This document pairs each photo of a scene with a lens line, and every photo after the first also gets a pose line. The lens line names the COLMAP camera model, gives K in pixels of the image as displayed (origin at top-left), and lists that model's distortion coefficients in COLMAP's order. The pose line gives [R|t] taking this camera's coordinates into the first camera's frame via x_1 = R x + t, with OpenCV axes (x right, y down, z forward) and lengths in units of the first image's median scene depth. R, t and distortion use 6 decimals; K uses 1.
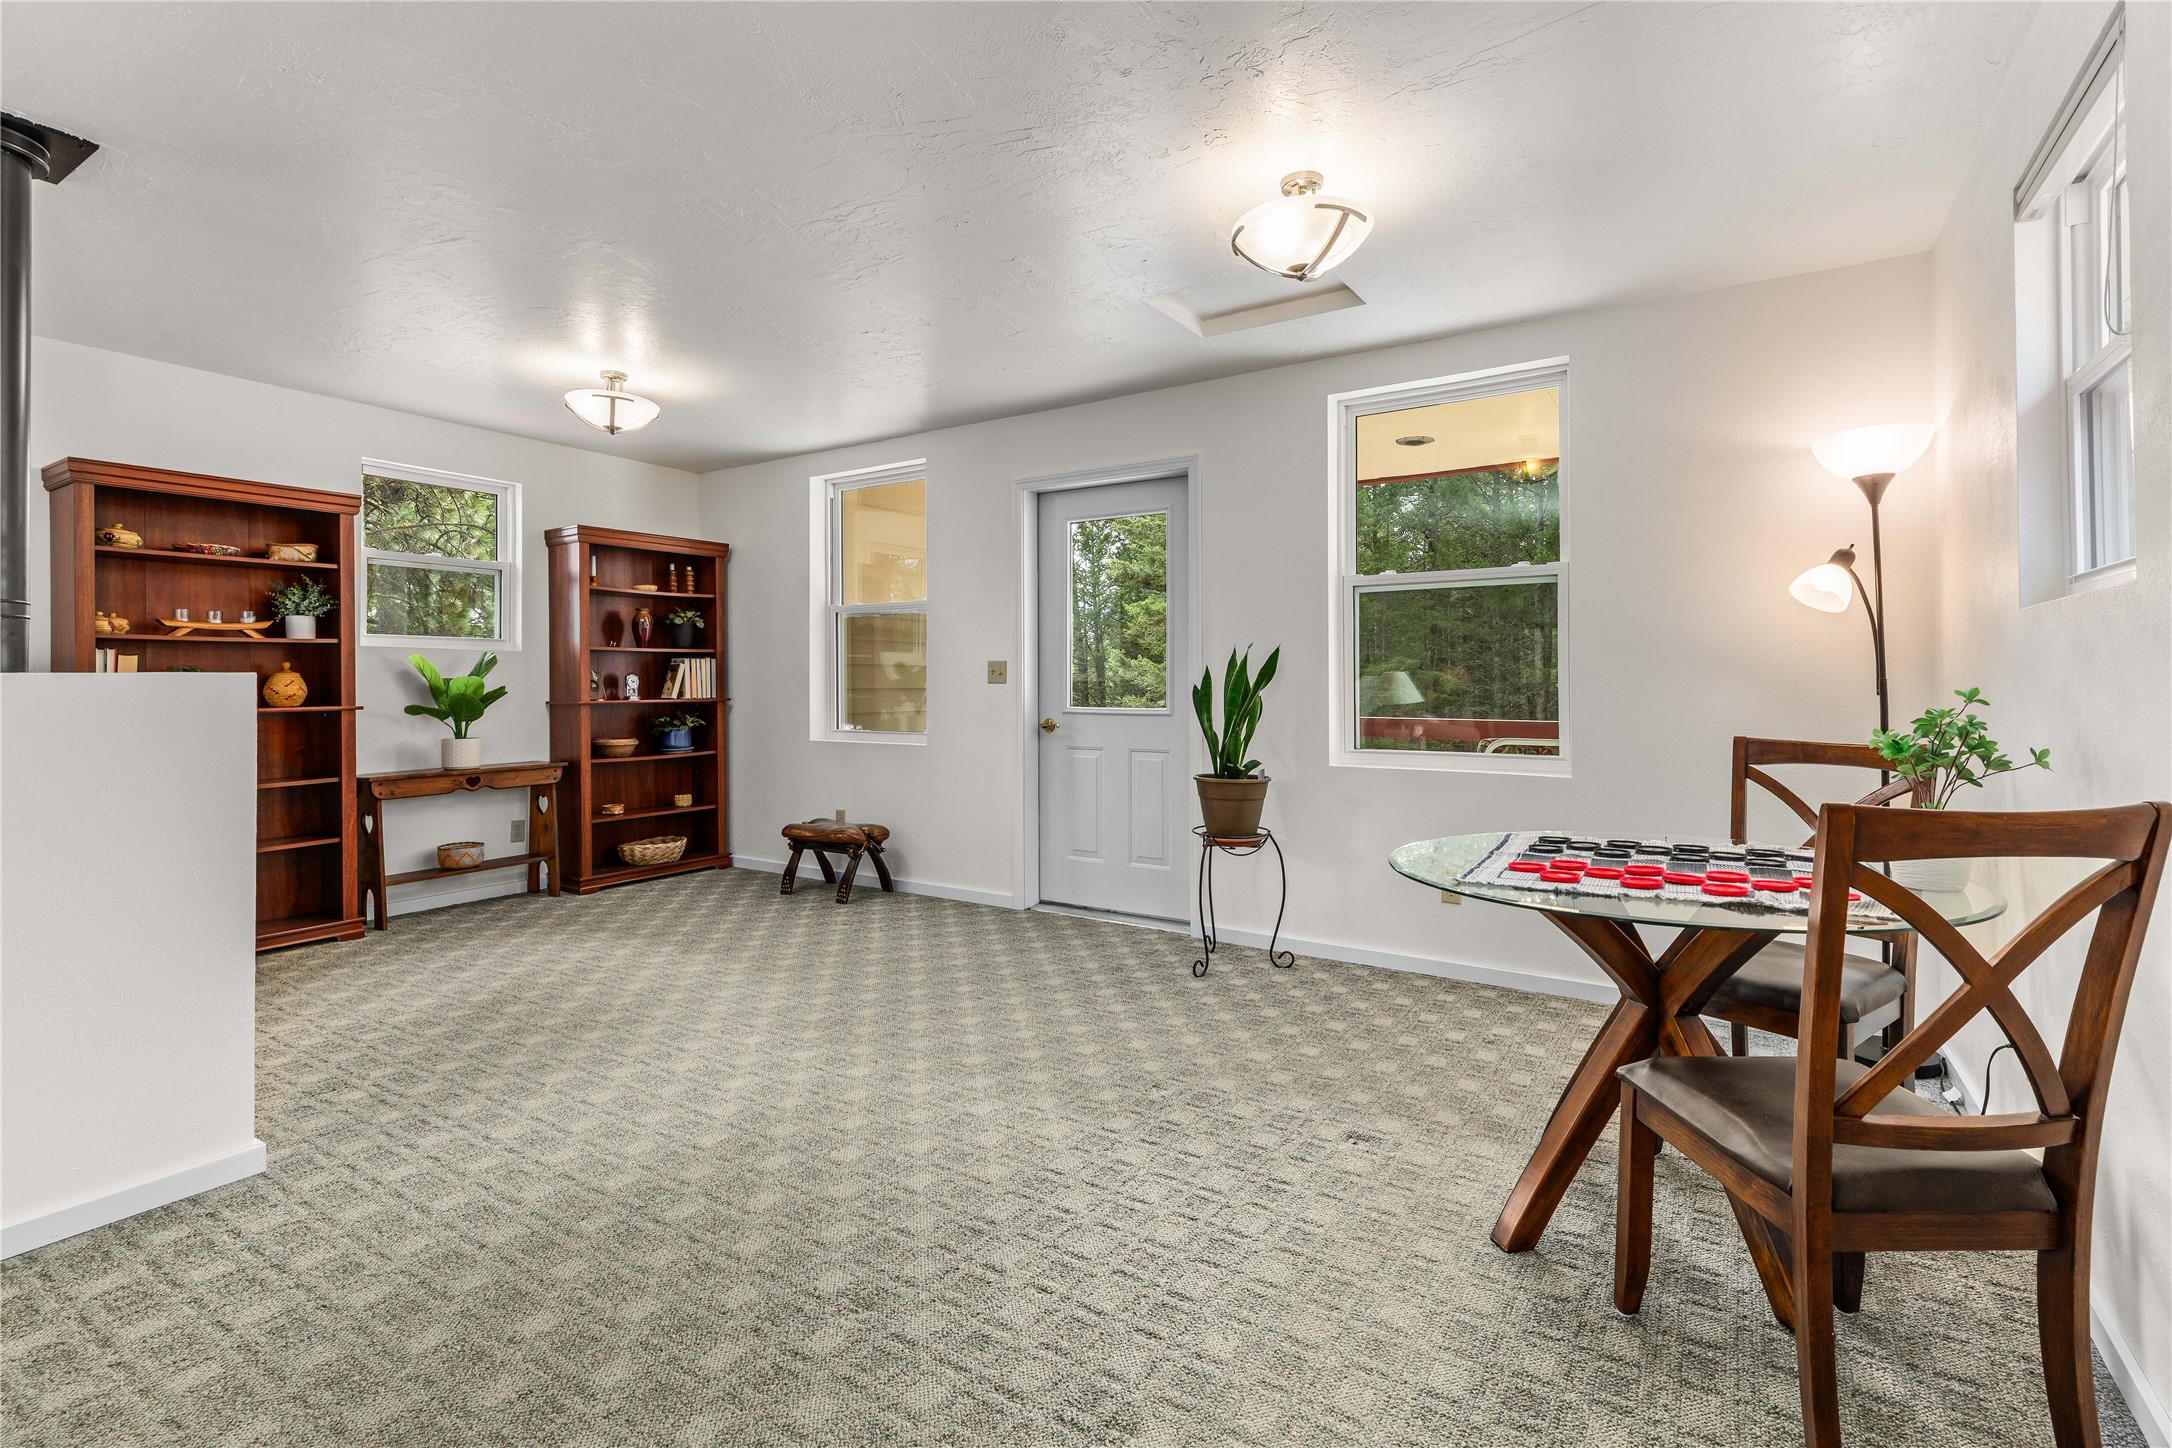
lens RADIAL K [[994.5, 0, 1094.0], [0, 994.5, 675.9], [0, 0, 1]] dist [0.007766, -0.000673]
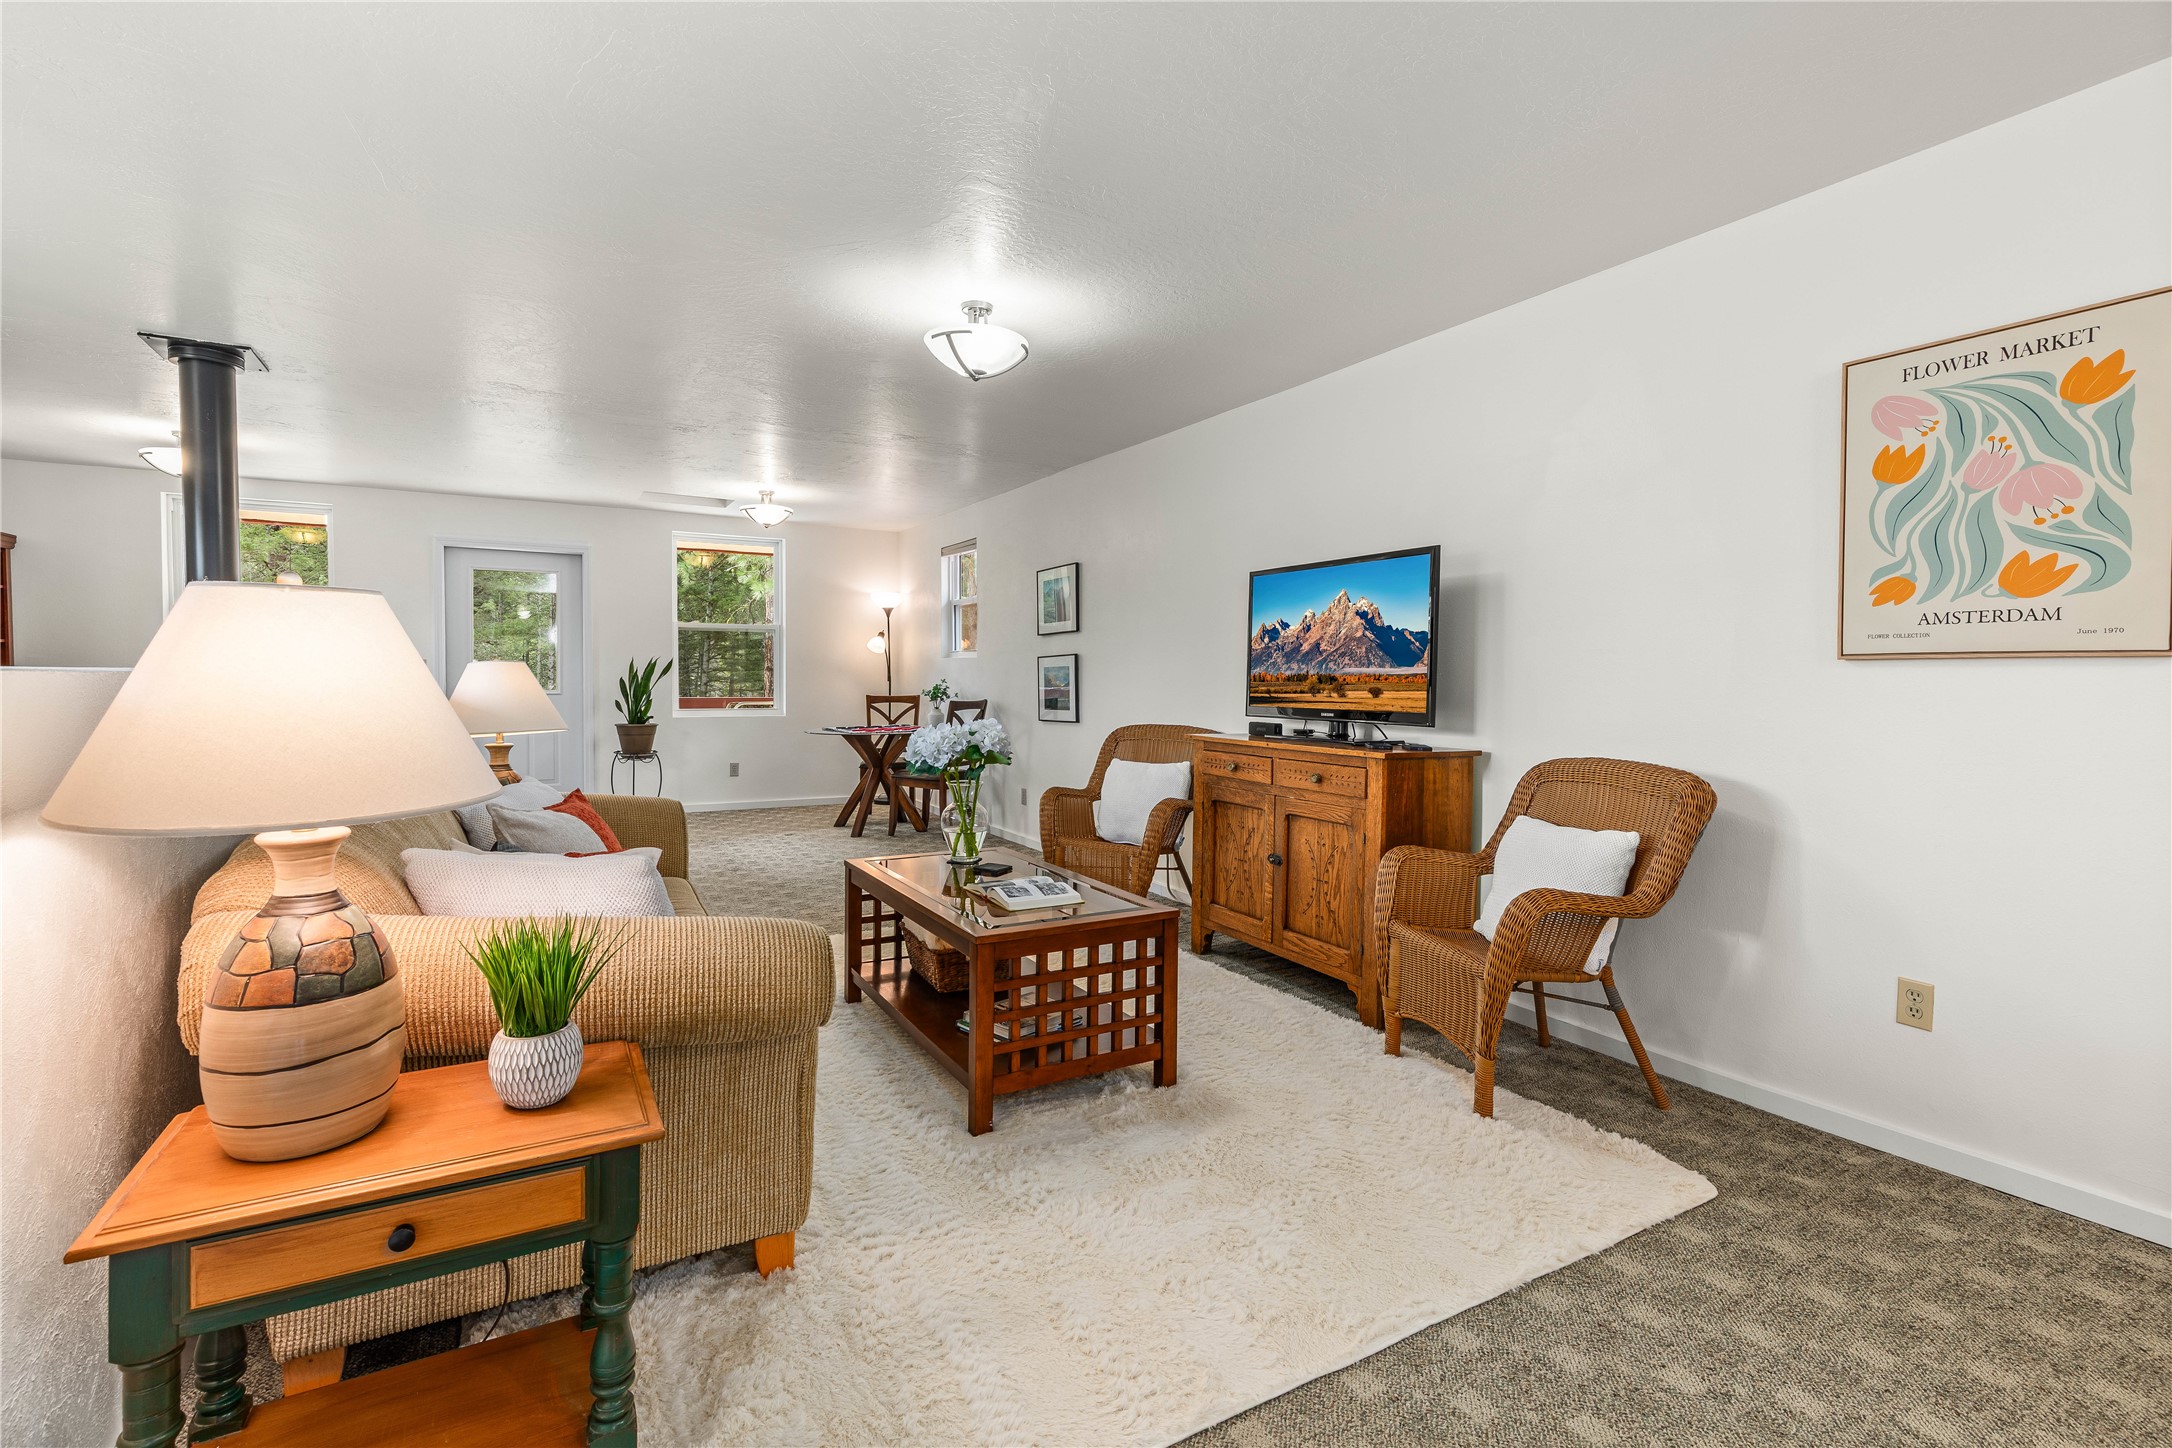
lens RADIAL K [[994.5, 0, 1092.2], [0, 994.5, 693.8], [0, 0, 1]] dist [0.007766, -0.000673]
pose [[0.467663, -0.012134, 0.883824, -1.167527], [-0.012931, 0.999705, 0.020567, -0.009009], [-0.883812, -0.021048, 0.467368, -0.695118]]
